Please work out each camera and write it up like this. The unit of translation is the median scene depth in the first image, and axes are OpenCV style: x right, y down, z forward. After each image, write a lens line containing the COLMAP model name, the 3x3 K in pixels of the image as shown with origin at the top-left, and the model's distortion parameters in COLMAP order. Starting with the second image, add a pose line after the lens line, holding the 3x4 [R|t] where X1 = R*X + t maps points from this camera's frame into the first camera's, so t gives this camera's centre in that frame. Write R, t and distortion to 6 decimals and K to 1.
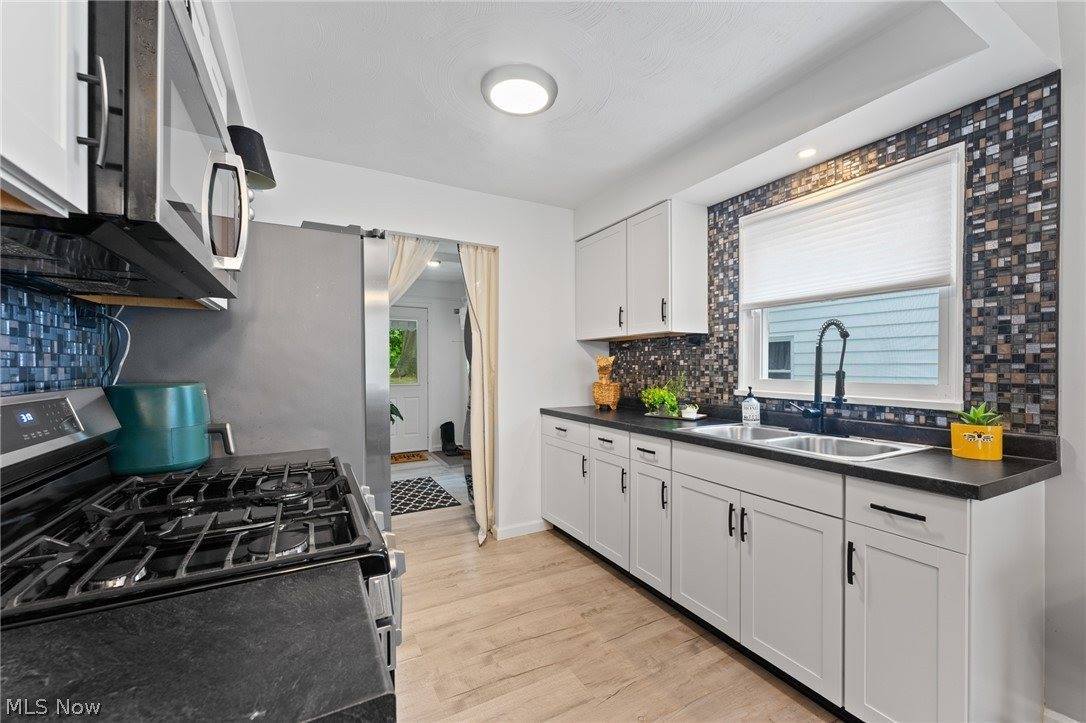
lens RADIAL K [[429.5, 0, 540.7], [0, 429.5, 366.4], [0, 0, 1]] dist [0.002669, 0.000390]
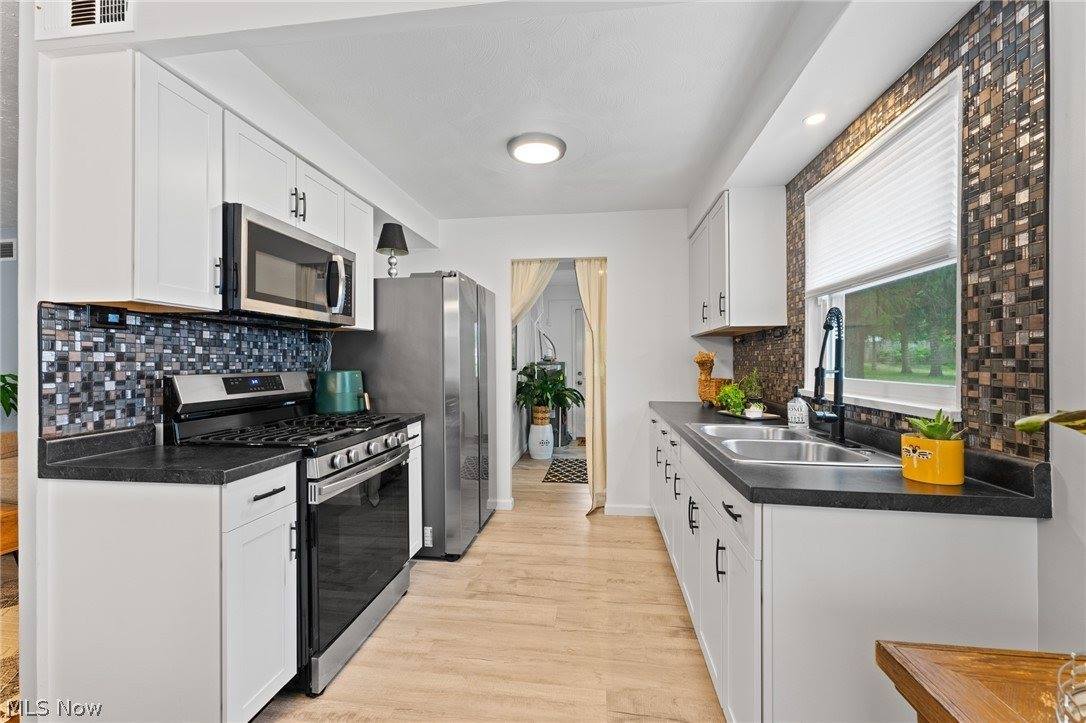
lens RADIAL K [[429.5, 0, 547.5], [0, 429.5, 359.6], [0, 0, 1]] dist [0.002669, 0.000390]
pose [[0.814519, -0.001679, -0.580134, 0.865121], [-0.001128, 0.999989, -0.004478, -0.001969], [0.580136, 0.004302, 0.814509, -0.035113]]
